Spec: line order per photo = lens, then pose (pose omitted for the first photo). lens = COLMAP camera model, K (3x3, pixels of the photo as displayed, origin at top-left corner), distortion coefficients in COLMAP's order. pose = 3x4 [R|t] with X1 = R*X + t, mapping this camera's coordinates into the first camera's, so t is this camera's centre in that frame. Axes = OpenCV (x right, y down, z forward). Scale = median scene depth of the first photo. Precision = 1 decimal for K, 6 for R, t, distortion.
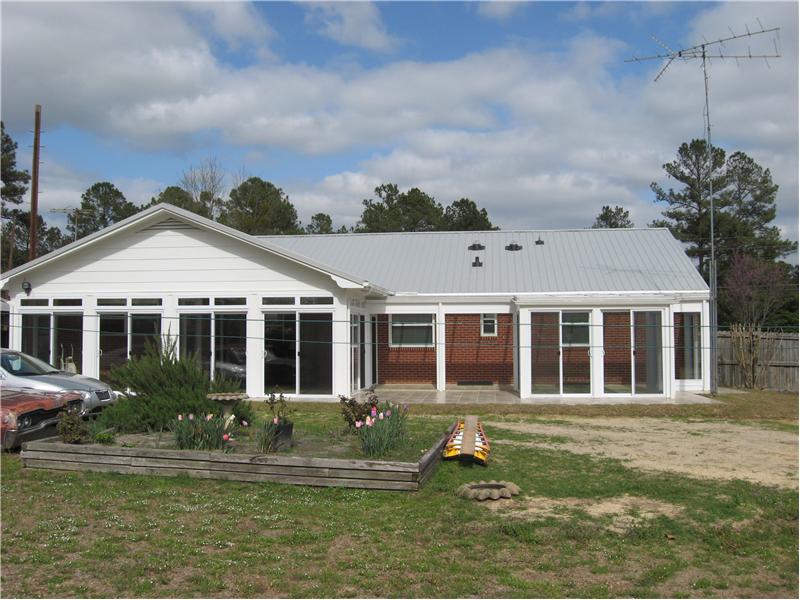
lens RADIAL K [[822.7, 0, 399.2], [0, 822.7, 285.8], [0, 0, 1]] dist [-0.118917, 0.024468]
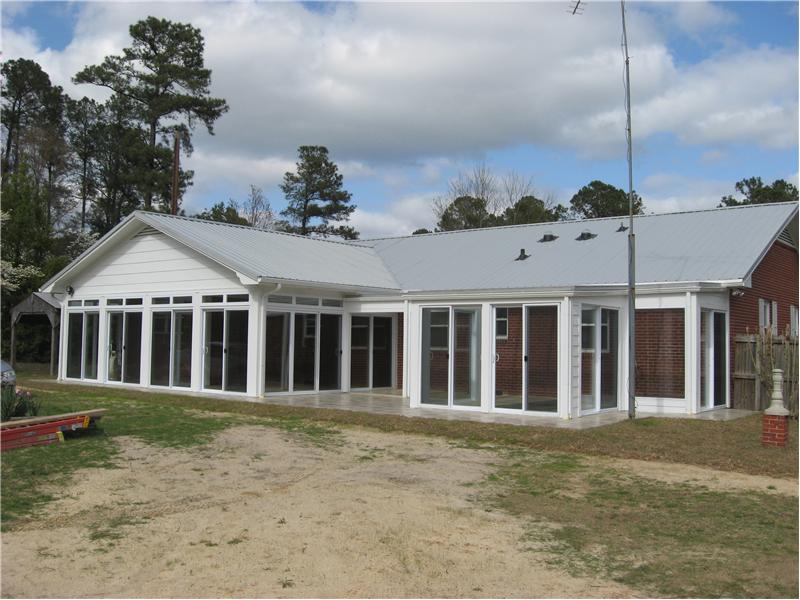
lens RADIAL K [[822.7, 0, 399.2], [0, 822.7, 285.8], [0, 0, 1]] dist [-0.118917, 0.024468]
pose [[0.857968, -0.020563, -0.513291, 0.570318], [0.014137, 0.999765, -0.016422, 0.021876], [0.513508, 0.006833, 0.858057, 0.240824]]
